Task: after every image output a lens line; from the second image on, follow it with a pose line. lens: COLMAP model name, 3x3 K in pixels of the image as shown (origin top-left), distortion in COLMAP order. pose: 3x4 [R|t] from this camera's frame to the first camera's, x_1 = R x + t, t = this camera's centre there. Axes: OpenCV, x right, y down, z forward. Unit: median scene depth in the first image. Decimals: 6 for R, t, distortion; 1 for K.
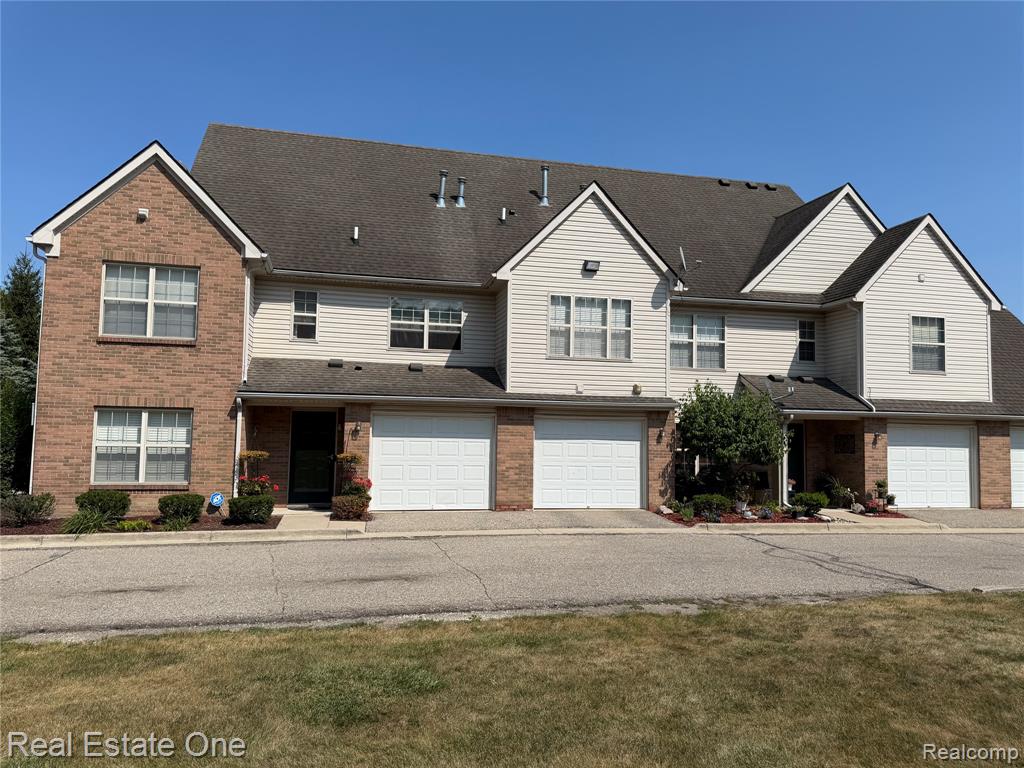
lens RADIAL K [[735.5, 0, 511.5], [0, 735.5, 383.9], [0, 0, 1]] dist [0.032413, -0.012186]
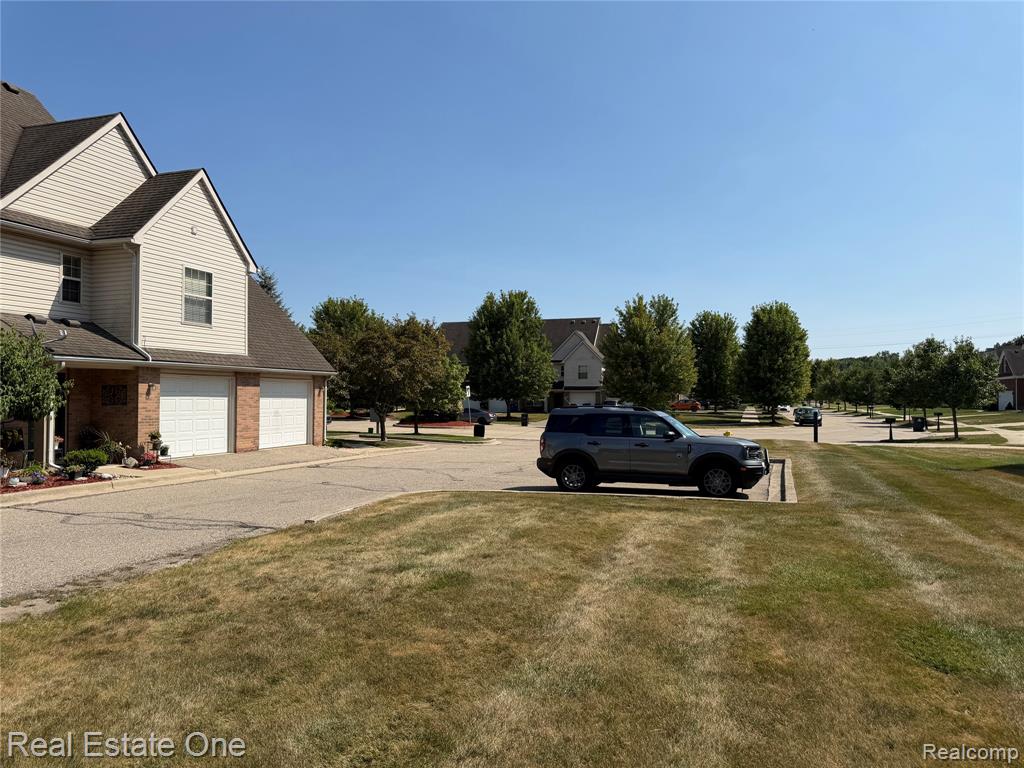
lens RADIAL K [[735.5, 0, 513.0], [0, 735.5, 380.3], [0, 0, 1]] dist [0.032413, -0.012186]
pose [[0.541565, 0.004188, 0.840649, -0.063613], [-0.052078, 0.998234, 0.028577, 0.010119], [-0.839045, -0.059256, 0.540826, 0.080508]]
